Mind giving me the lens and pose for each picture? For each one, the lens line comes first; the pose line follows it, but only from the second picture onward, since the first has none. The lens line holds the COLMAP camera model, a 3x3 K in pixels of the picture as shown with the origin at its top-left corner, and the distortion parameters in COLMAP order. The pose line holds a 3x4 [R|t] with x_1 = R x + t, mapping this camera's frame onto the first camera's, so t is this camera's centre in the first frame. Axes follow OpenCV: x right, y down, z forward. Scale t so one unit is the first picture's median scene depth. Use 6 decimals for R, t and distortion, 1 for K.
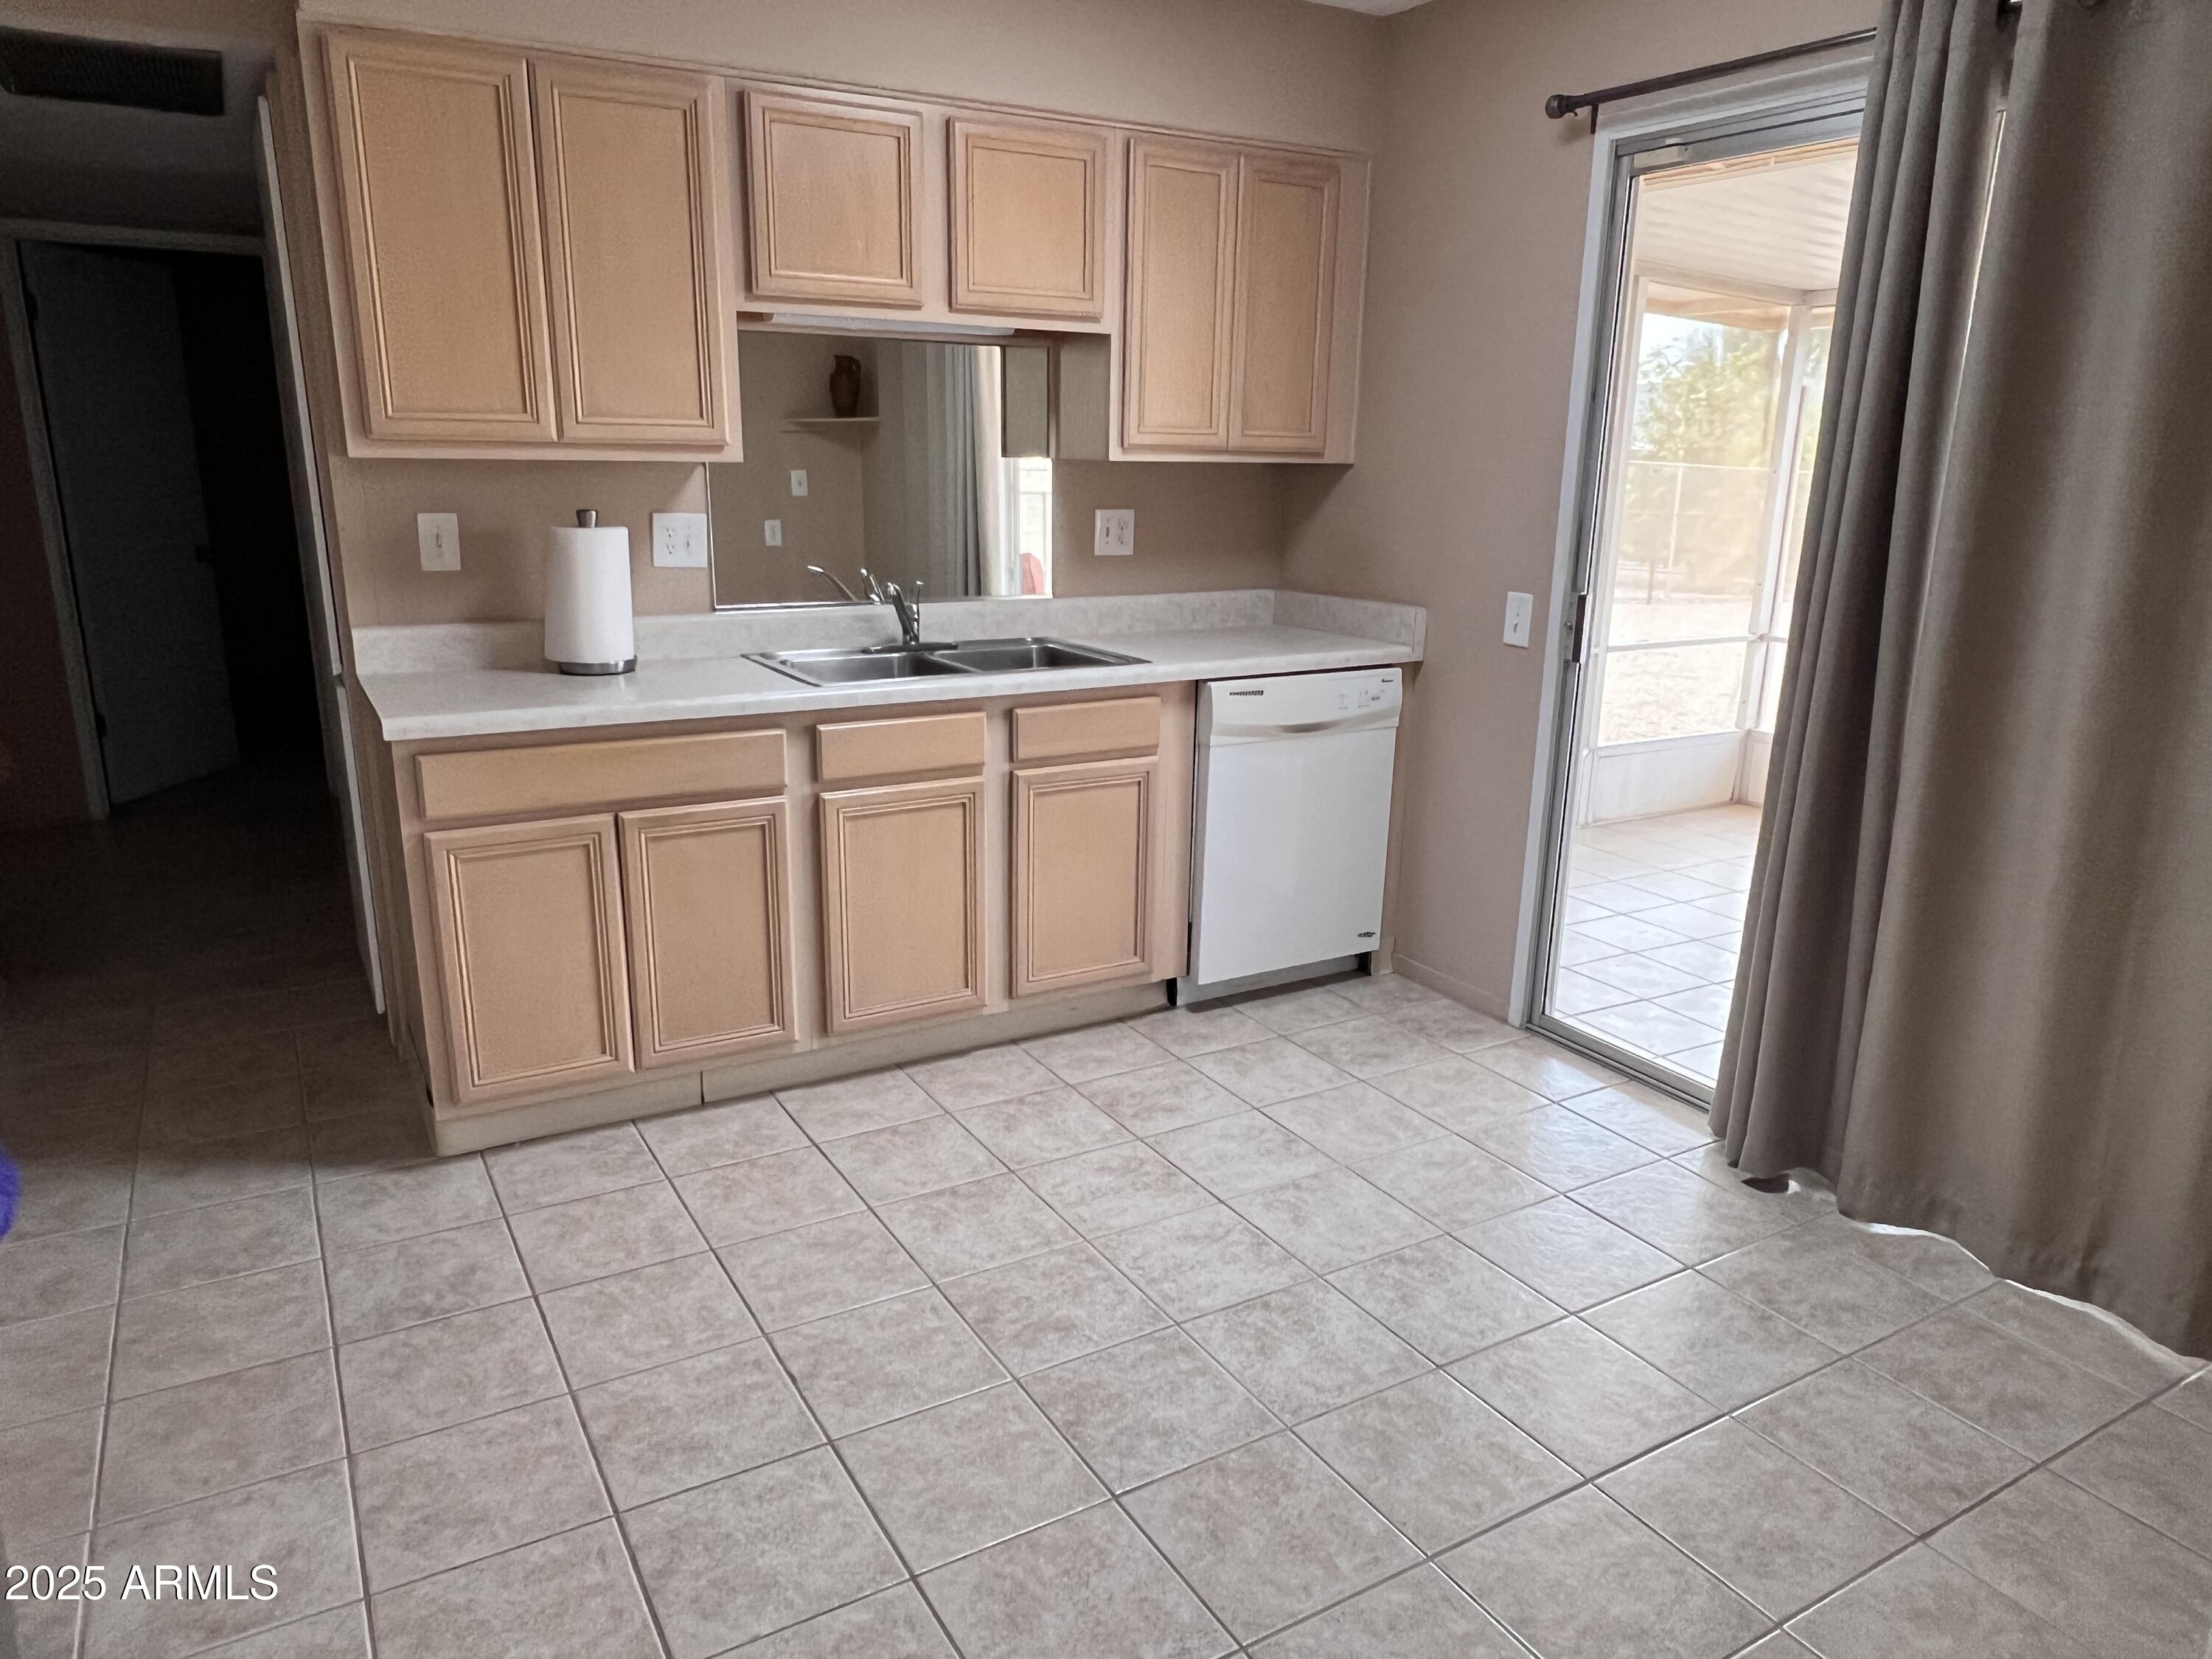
lens RADIAL K [[1457.0, 0, 1106.5], [0, 1457.0, 835.8], [0, 0, 1]] dist [-0.002486, 0.000889]
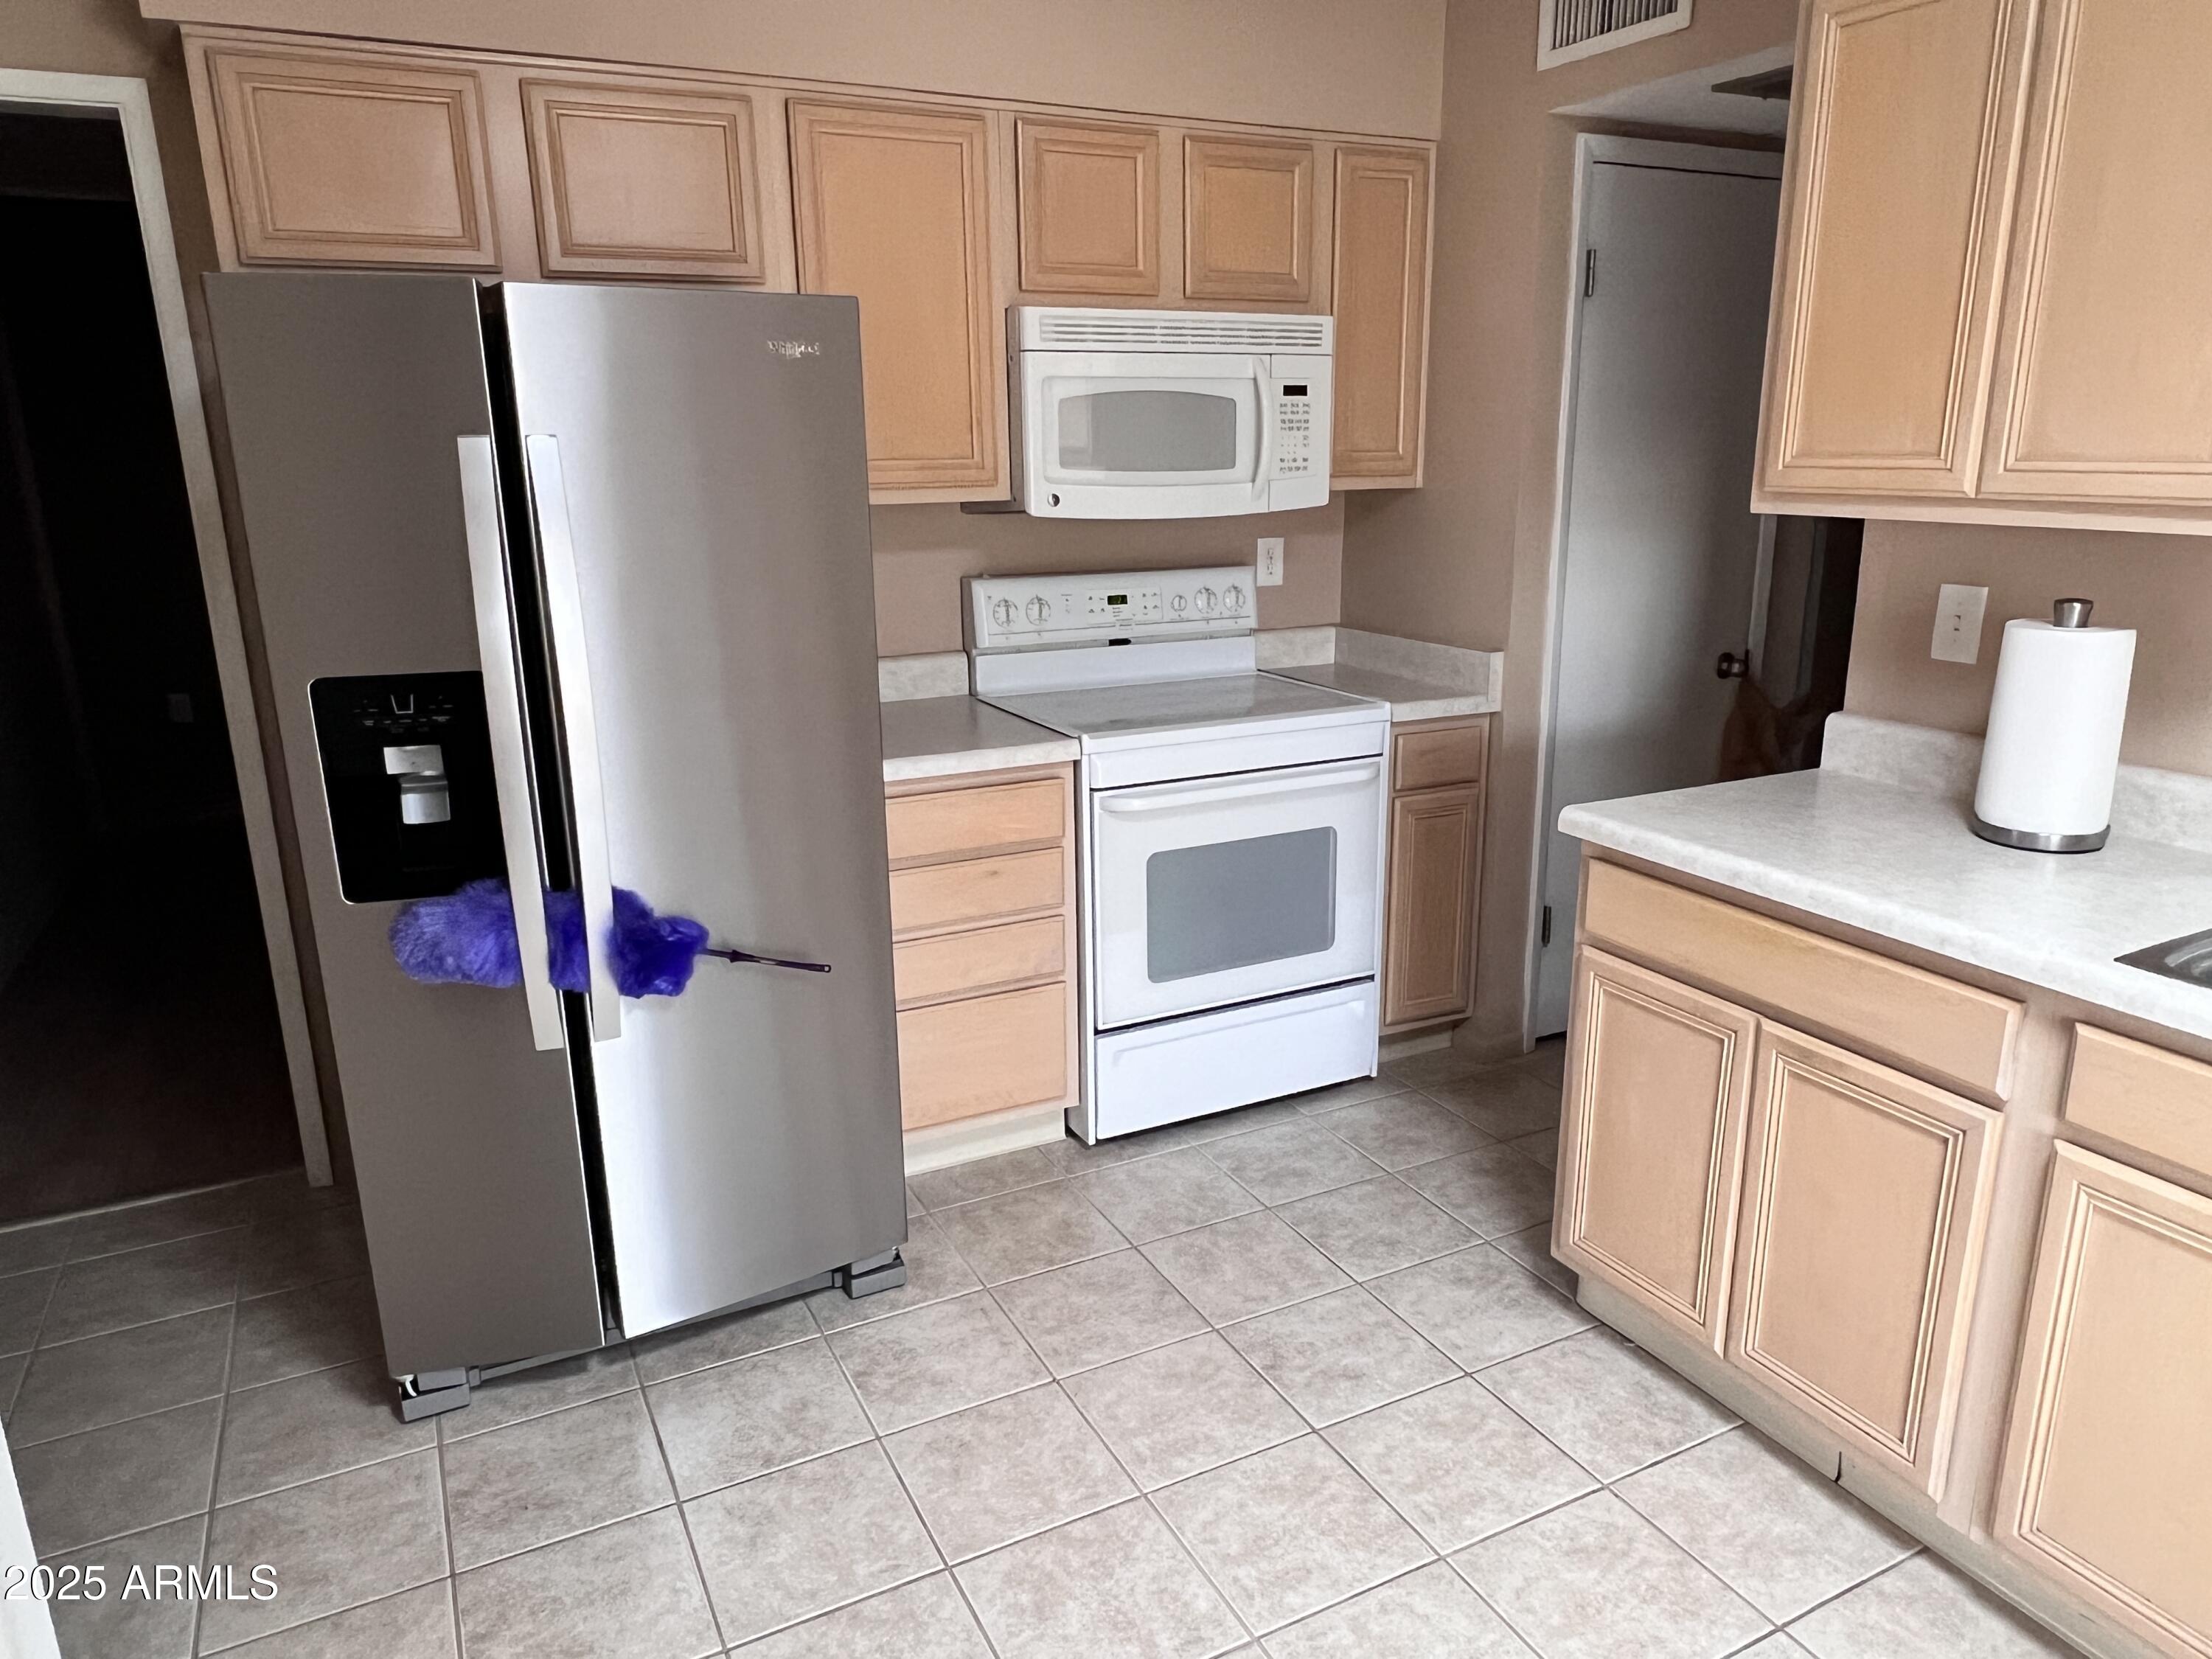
lens RADIAL K [[1457.0, 0, 1108.7], [0, 1457.0, 829.2], [0, 0, 1]] dist [-0.002486, 0.000889]
pose [[-0.051696, 0.245618, -0.967987, 0.345197], [-0.247056, 0.936009, 0.250698, -0.200117], [0.967621, 0.252108, 0.012293, 0.652256]]
